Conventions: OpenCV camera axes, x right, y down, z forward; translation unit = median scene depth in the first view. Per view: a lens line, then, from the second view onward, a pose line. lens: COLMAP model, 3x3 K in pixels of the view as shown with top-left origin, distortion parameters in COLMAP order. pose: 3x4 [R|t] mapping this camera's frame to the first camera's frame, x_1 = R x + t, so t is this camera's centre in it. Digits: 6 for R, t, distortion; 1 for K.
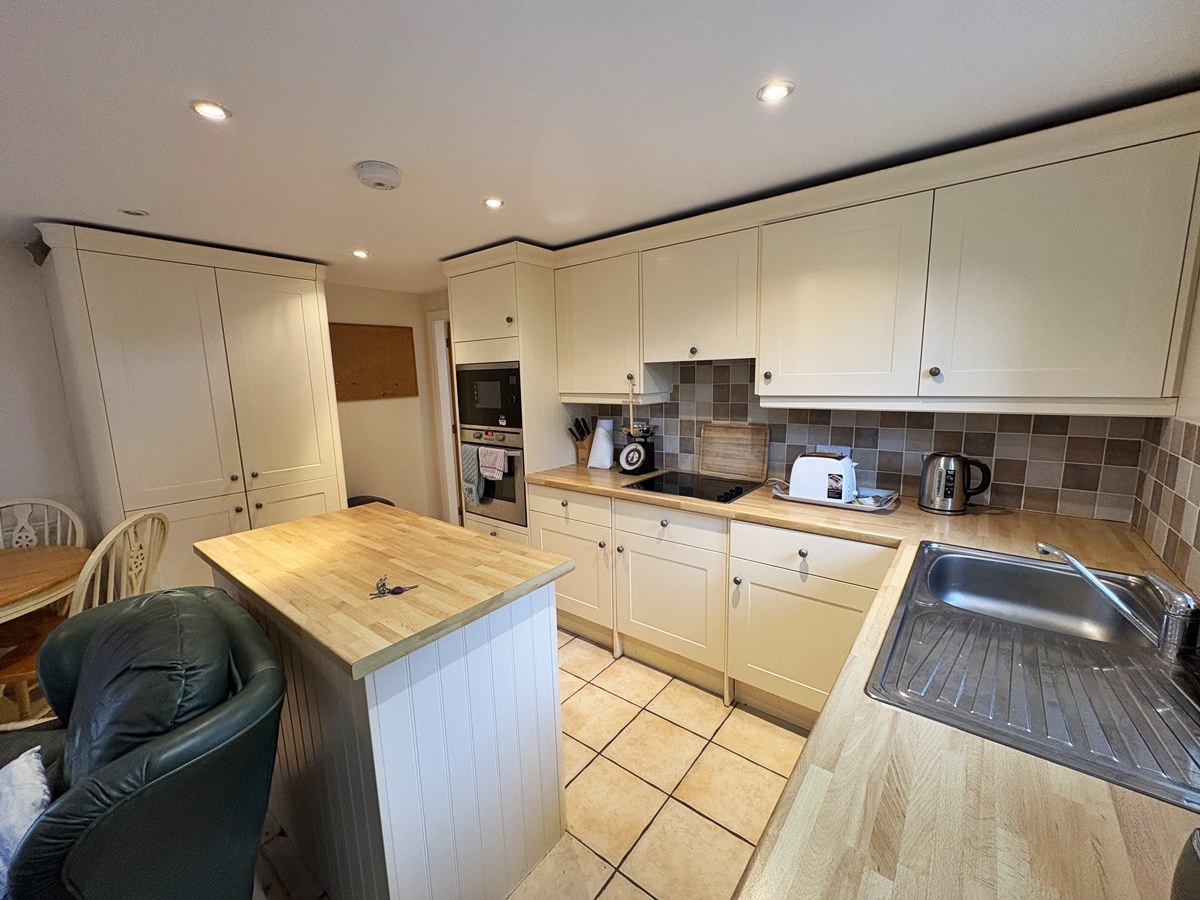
lens RADIAL K [[479.7, 0, 600.0], [0, 479.7, 450.2], [0, 0, 1]] dist [-0.003029, 0.000119]
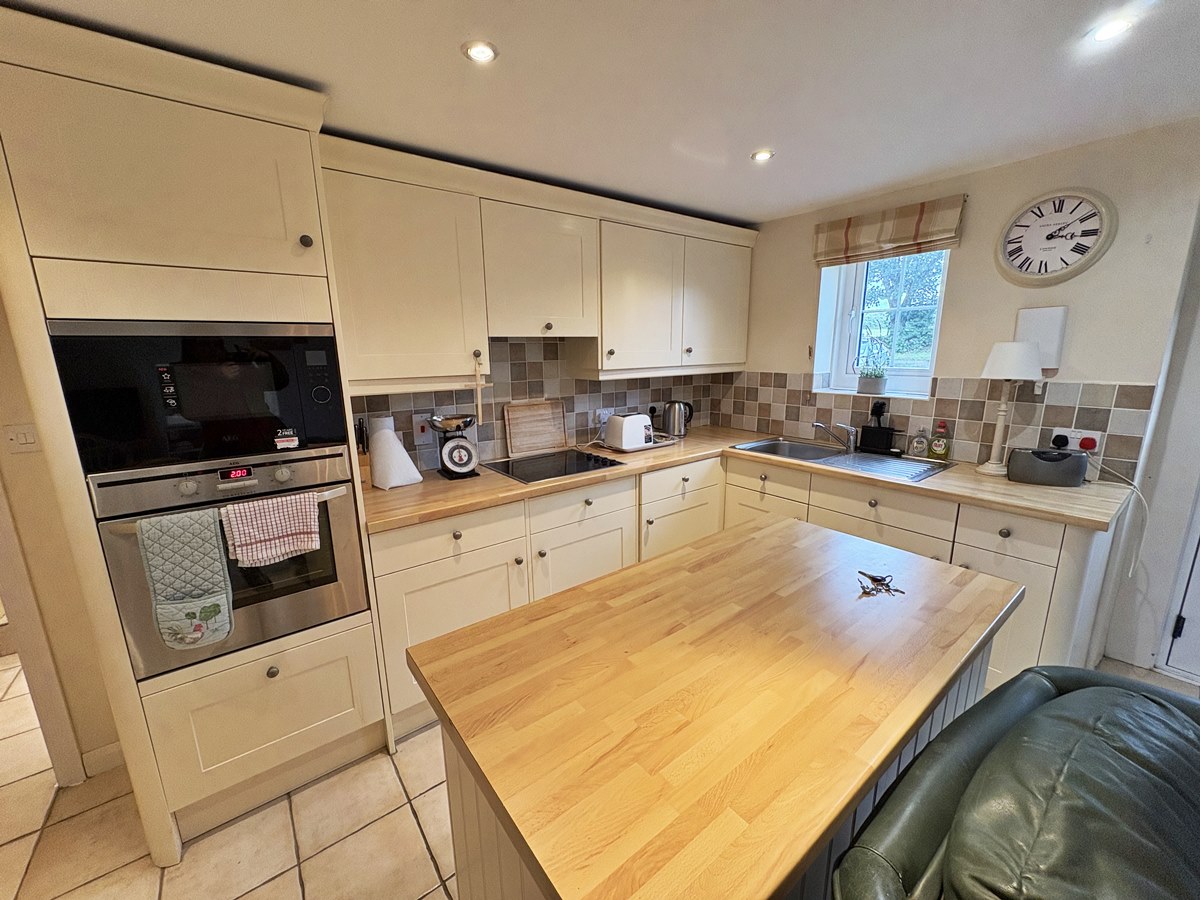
lens RADIAL K [[479.7, 0, 594.9], [0, 479.7, 453.6], [0, 0, 1]] dist [-0.003029, 0.000119]
pose [[0.240571, -0.188547, 0.952143, -0.779451], [0.158328, 0.975436, 0.153155, -0.093528], [-0.957631, 0.113906, 0.264514, 0.707754]]
